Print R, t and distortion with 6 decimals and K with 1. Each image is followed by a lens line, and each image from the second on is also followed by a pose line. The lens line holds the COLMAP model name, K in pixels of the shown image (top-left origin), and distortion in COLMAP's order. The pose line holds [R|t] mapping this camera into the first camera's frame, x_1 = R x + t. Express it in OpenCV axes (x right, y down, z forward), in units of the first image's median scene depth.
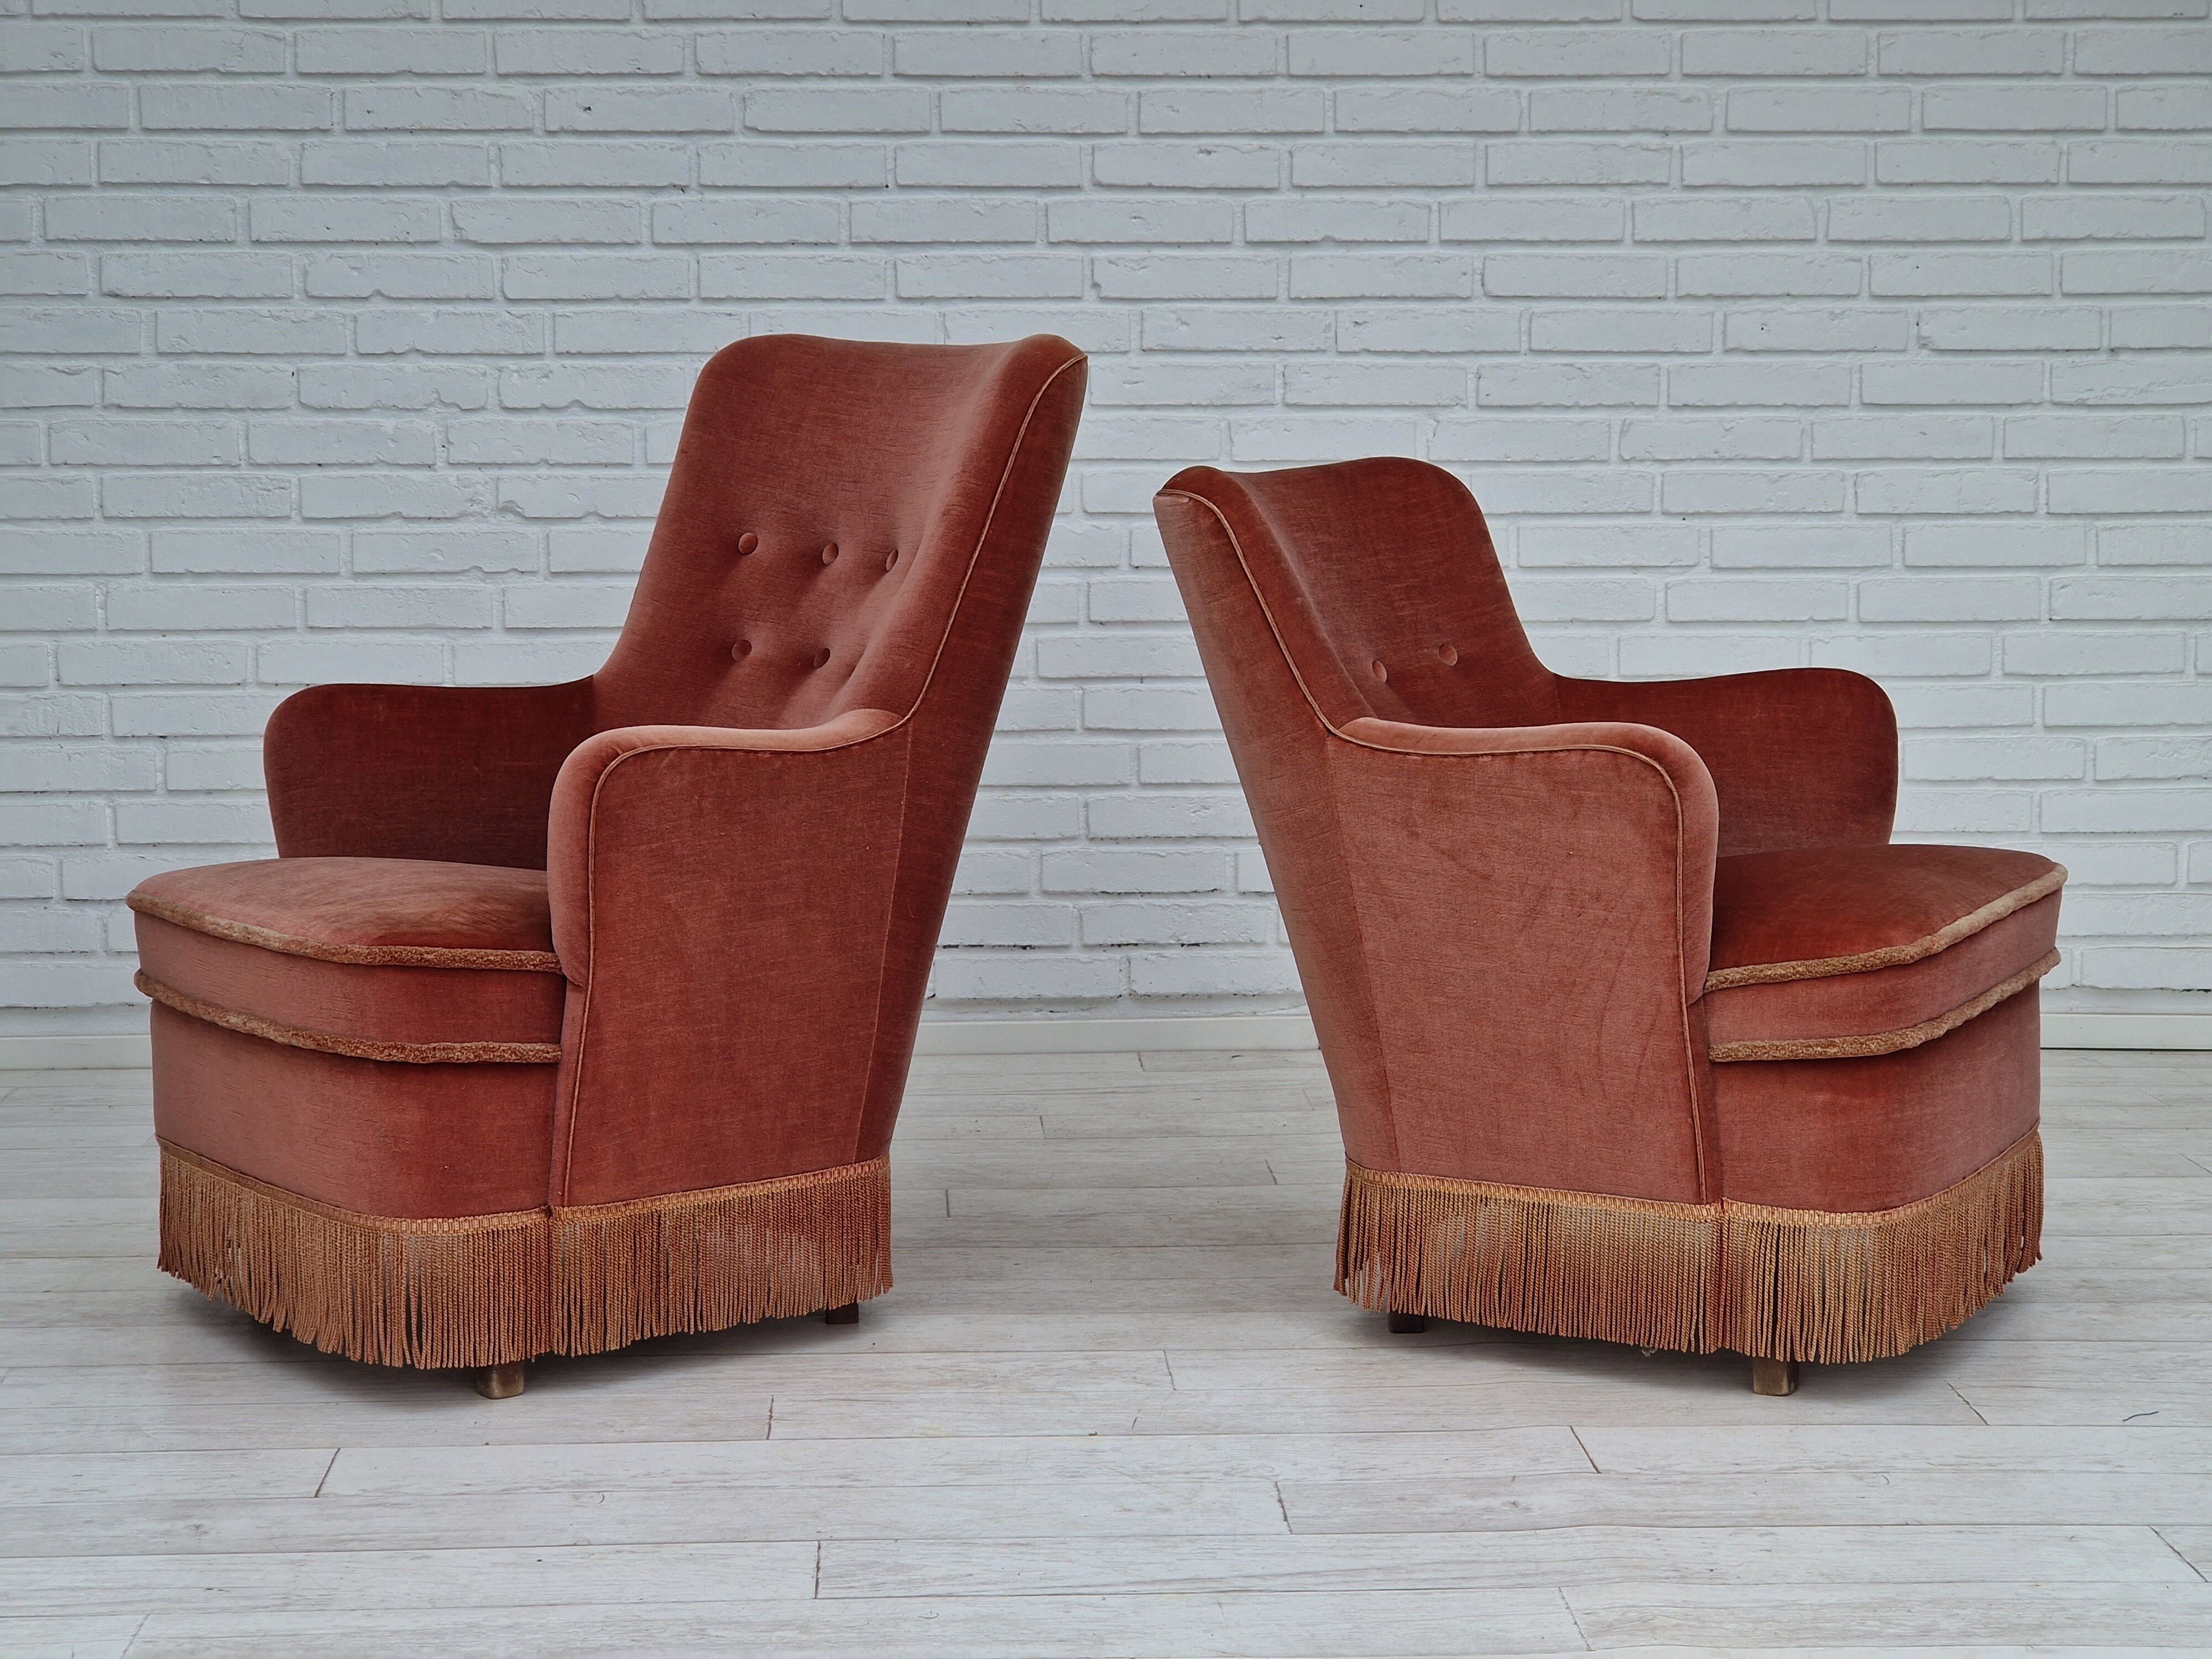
lens RADIAL K [[4220.6, 0, 1067.1], [0, 4220.6, 854.6], [0, 0, 1]] dist [0.050740, 0.000000]
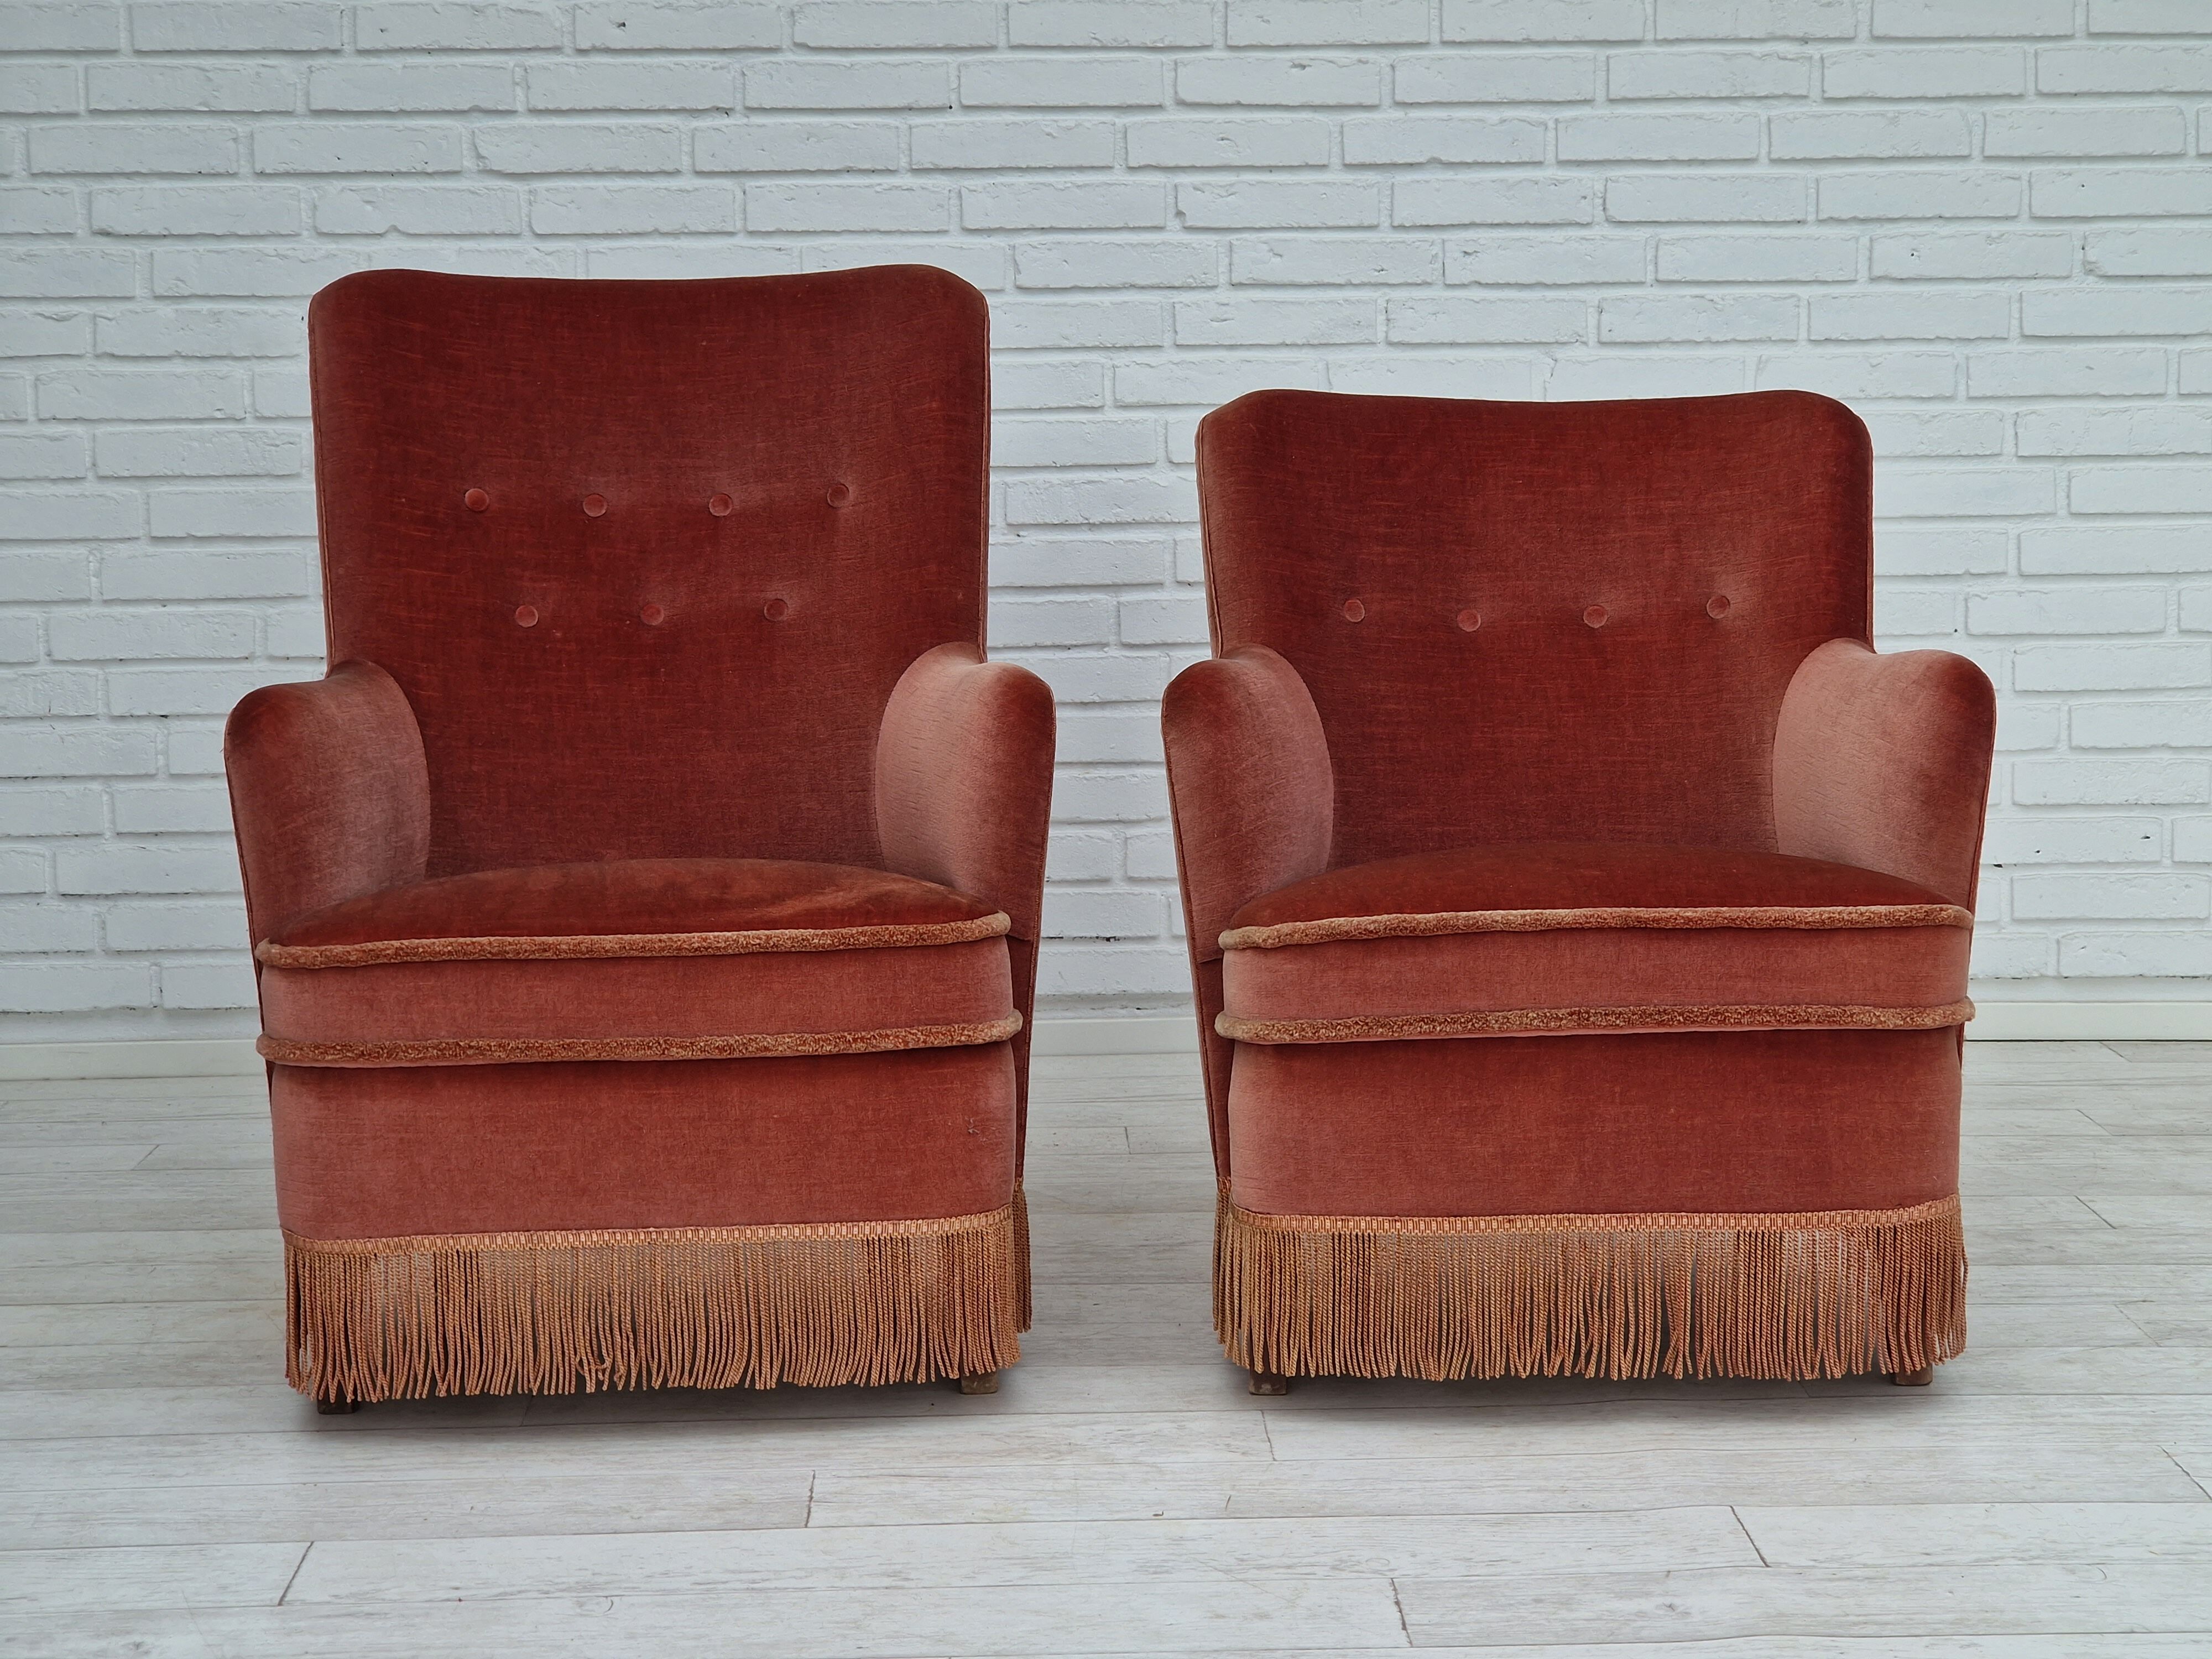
lens RADIAL K [[4220.6, 0, 1119.0], [0, 4220.6, 797.2], [0, 0, 1]] dist [0.050740, 0.000000]
pose [[0.999907, -0.007589, -0.011315, 0.003011], [0.007545, 0.999964, -0.003908, -0.005222], [0.011344, 0.003823, 0.999928, 0.088157]]
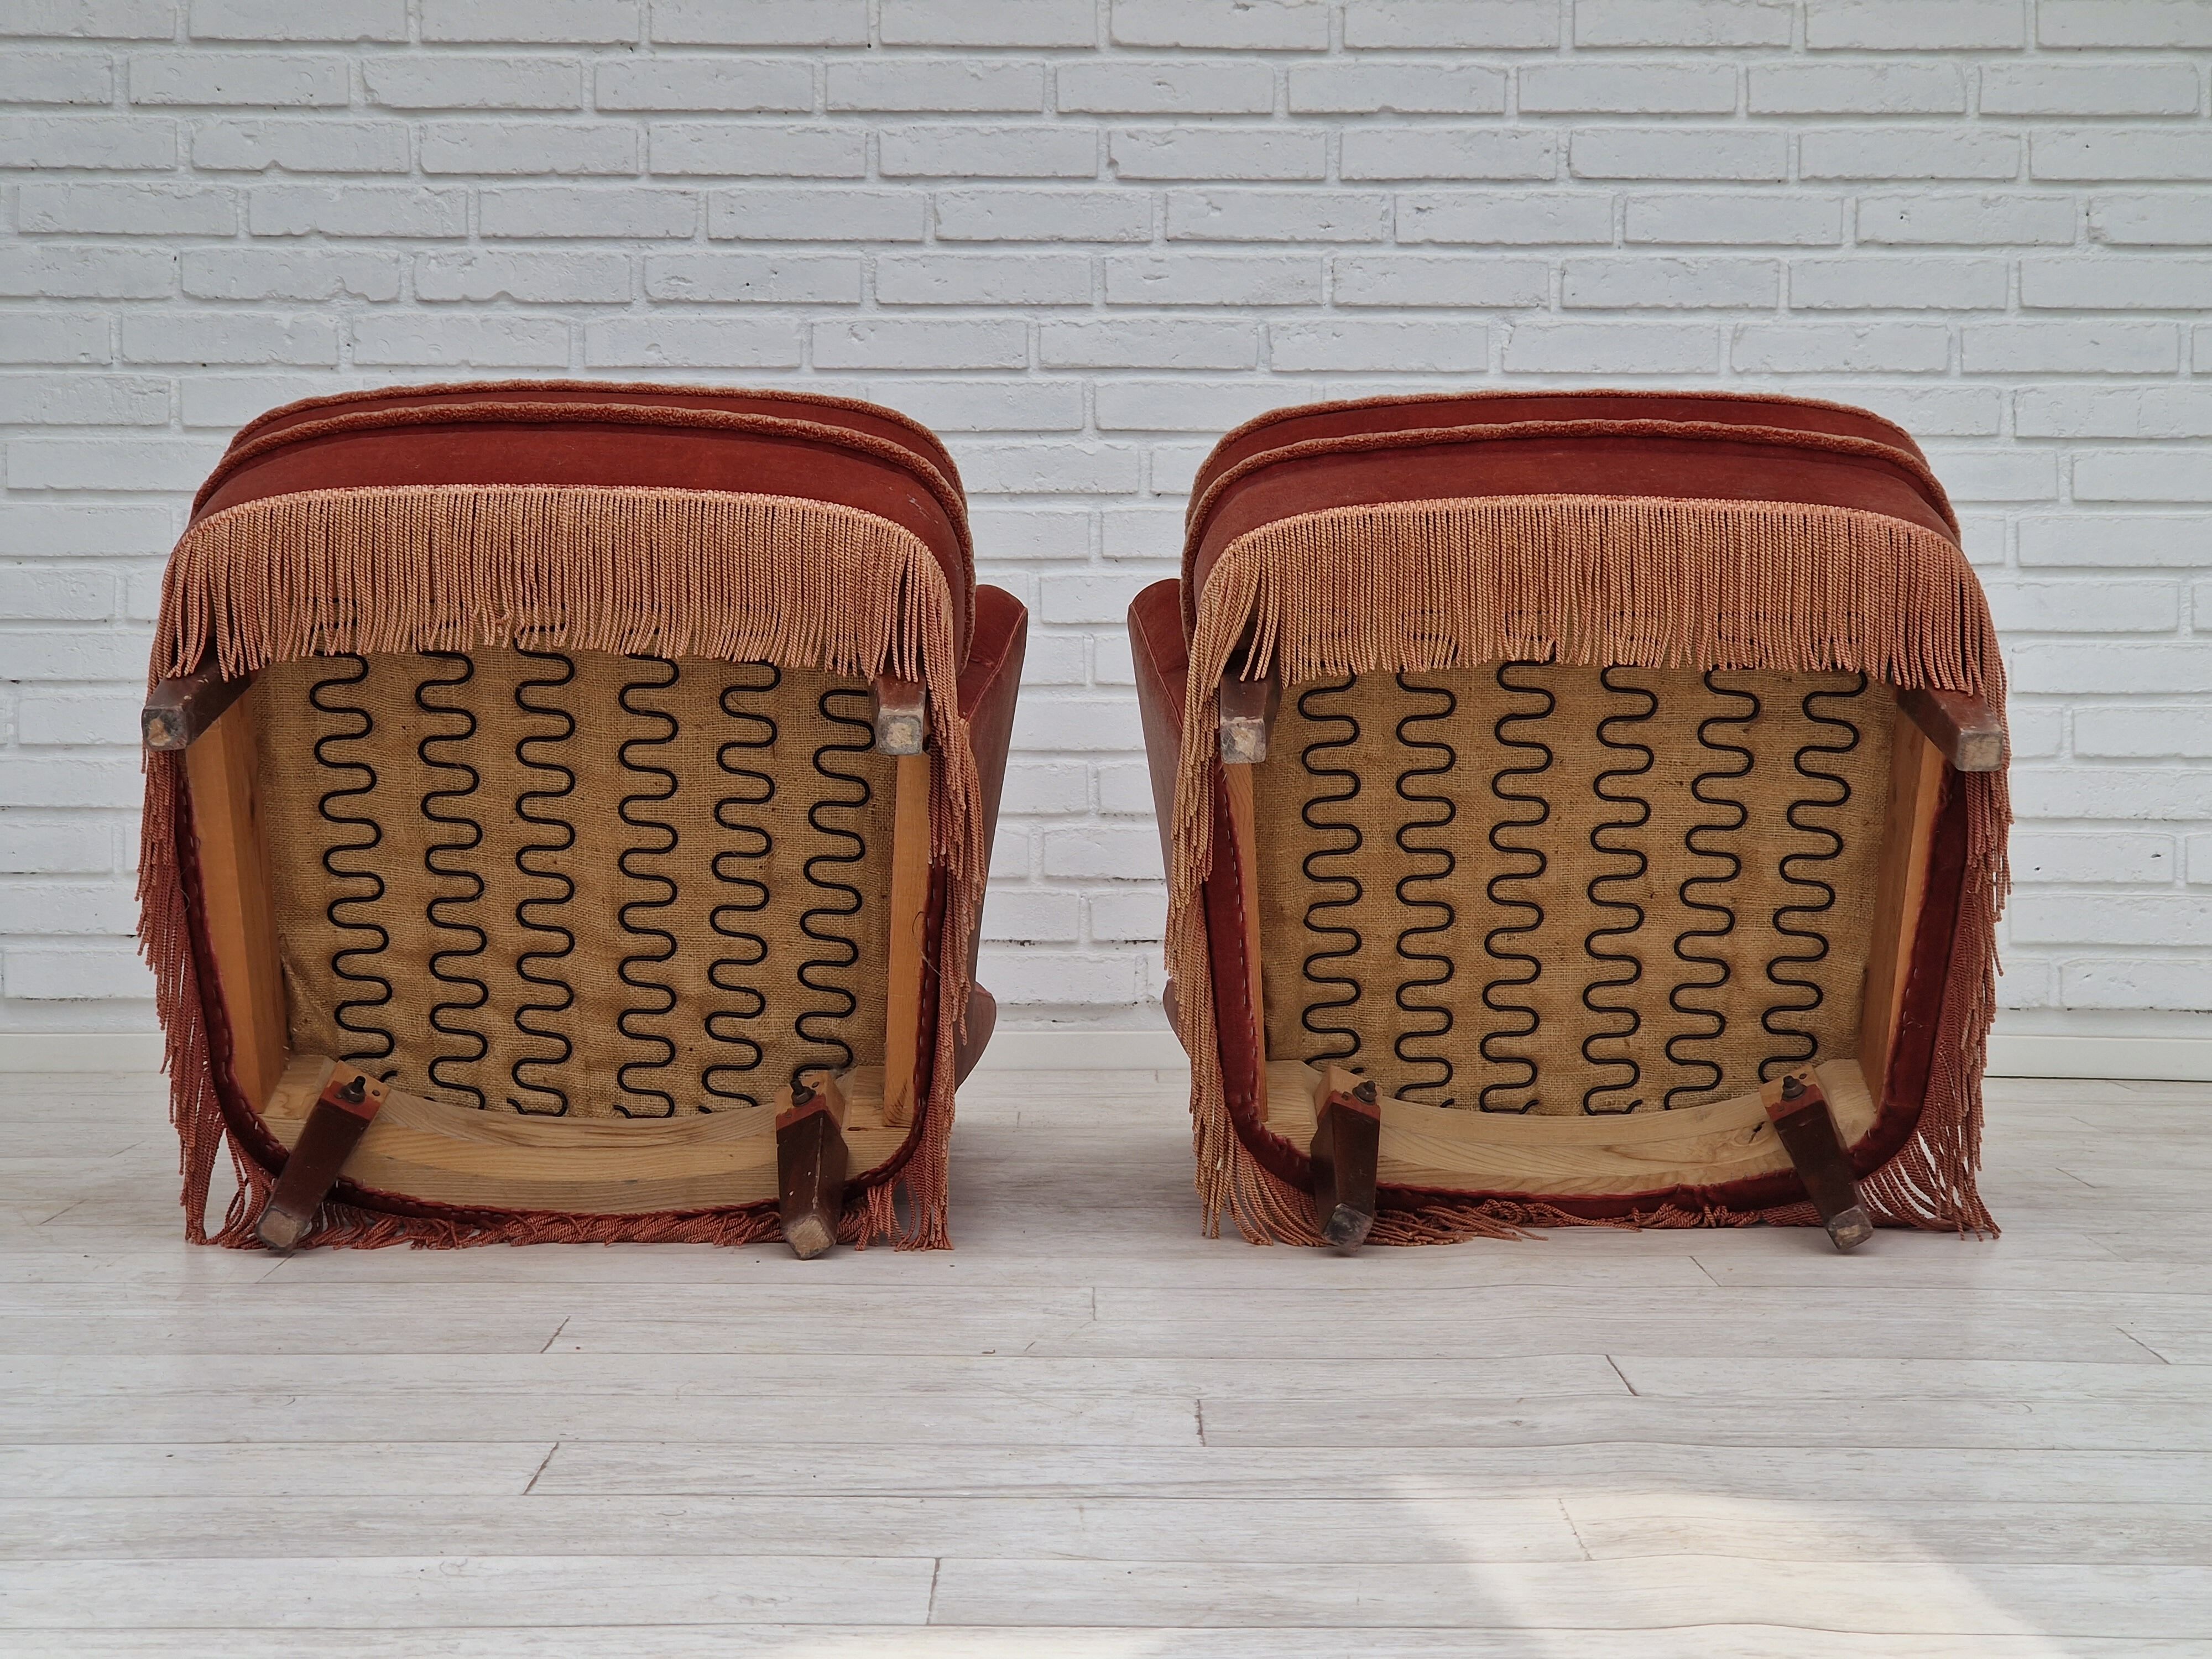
lens RADIAL K [[4220.6, 0, 1073.8], [0, 4220.6, 841.8], [0, 0, 1]] dist [0.050740, 0.000000]
pose [[0.998945, 0.009329, -0.044964, 0.038757], [-0.013009, 0.996525, -0.082267, 0.072564], [0.044041, 0.082765, 0.995596, 0.162623]]
